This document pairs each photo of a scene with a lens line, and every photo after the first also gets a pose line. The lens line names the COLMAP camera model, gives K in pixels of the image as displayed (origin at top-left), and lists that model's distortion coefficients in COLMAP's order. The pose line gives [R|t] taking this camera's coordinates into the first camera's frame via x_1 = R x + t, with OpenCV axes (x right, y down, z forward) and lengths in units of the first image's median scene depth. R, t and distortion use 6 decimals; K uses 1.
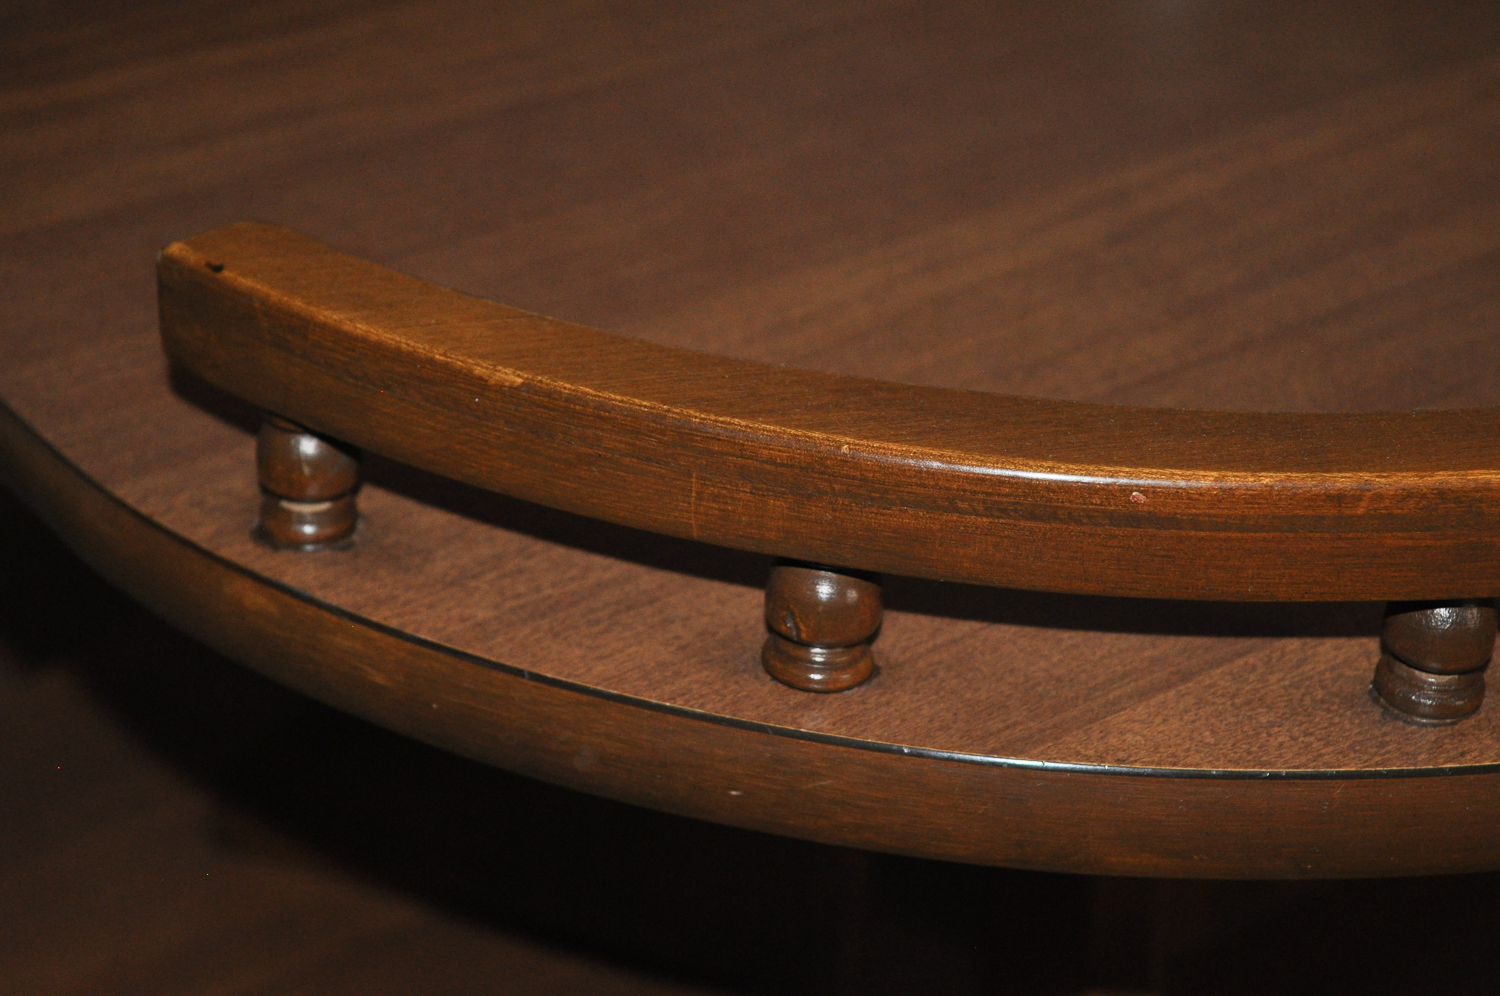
lens RADIAL K [[3218.0, 0, 747.4], [0, 3218.0, 498.8], [0, 0, 1]] dist [0.076185, 0.000000]
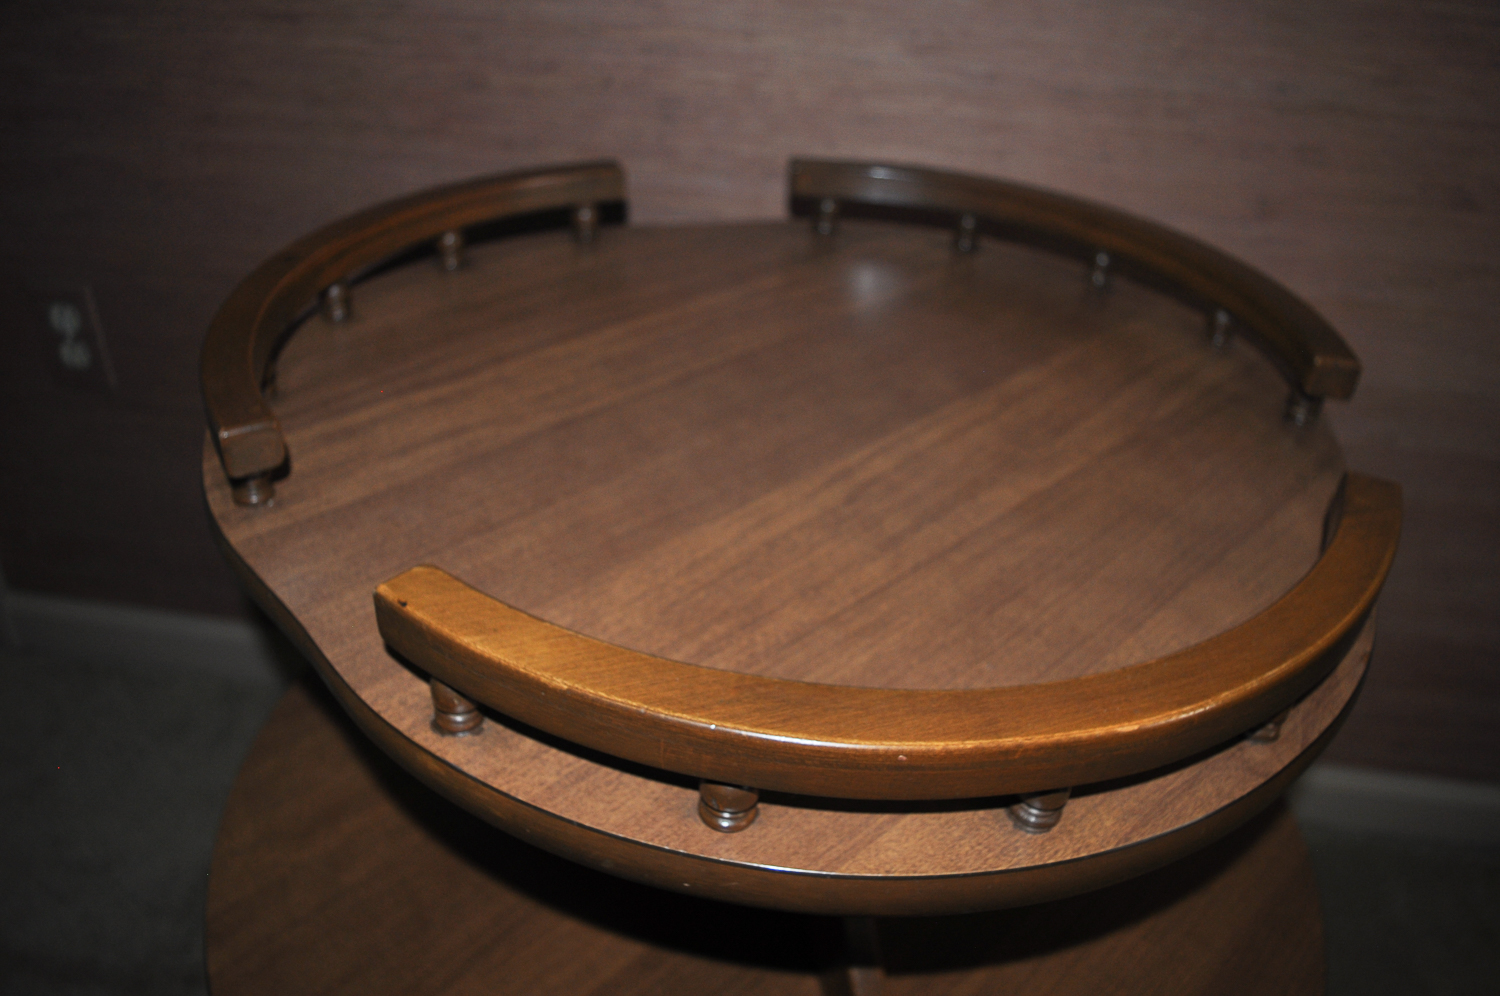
lens RADIAL K [[1149.6, 0, 745.7], [0, 1149.6, 491.1], [0, 0, 1]] dist [-0.094772, 0.002172]
pose [[0.996510, -0.024278, 0.079859, -0.016841], [0.017493, 0.996263, 0.084585, -0.196309], [-0.081614, -0.082893, 0.993211, 0.336788]]
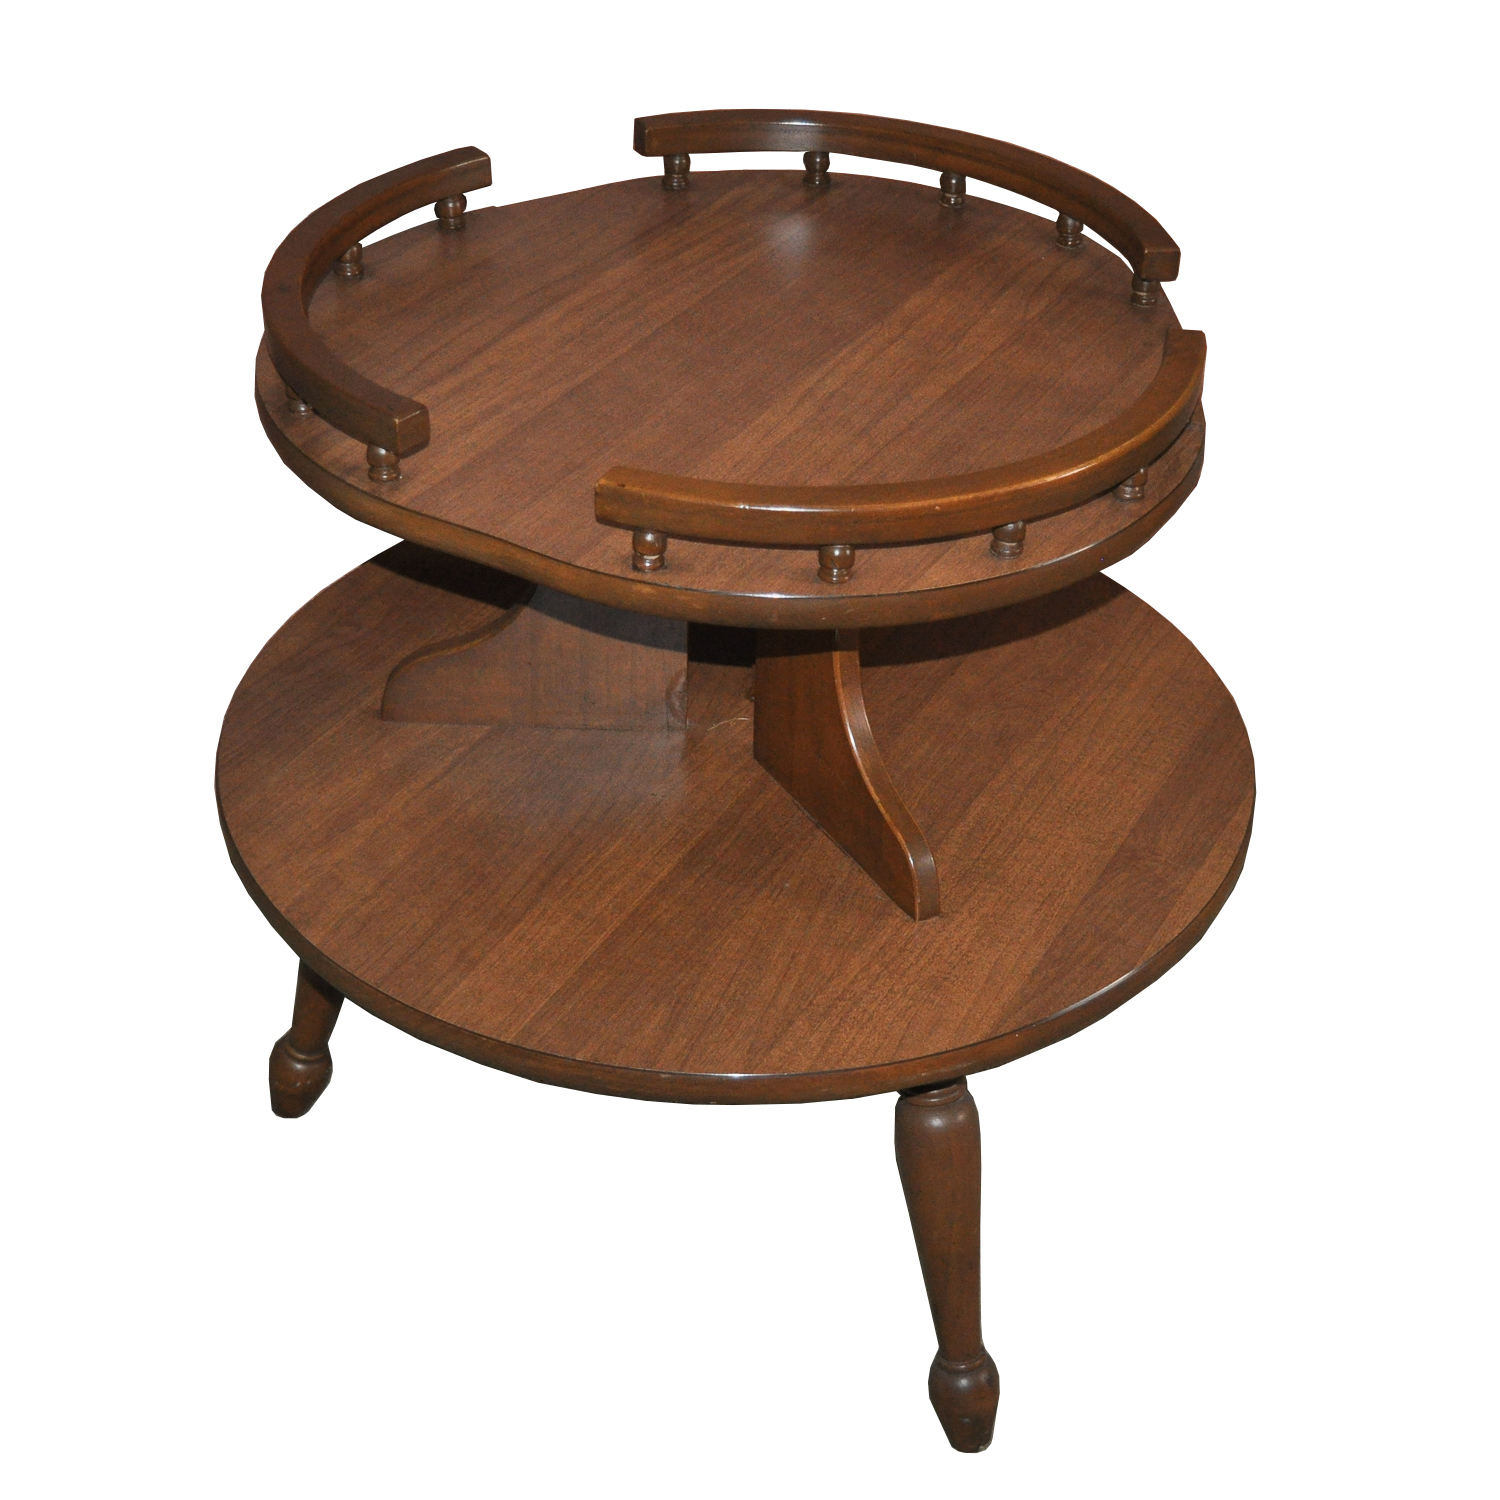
lens RADIAL K [[2614.4, 0, 751.1], [0, 2614.4, 751.2], [0, 0, 1]] dist [-0.114778, 0.000000]
pose [[0.929712, -0.207590, 0.304208, -0.885252], [0.169211, 0.974433, 0.147810, -0.176956], [-0.327114, -0.085946, 0.941068, -1.440174]]
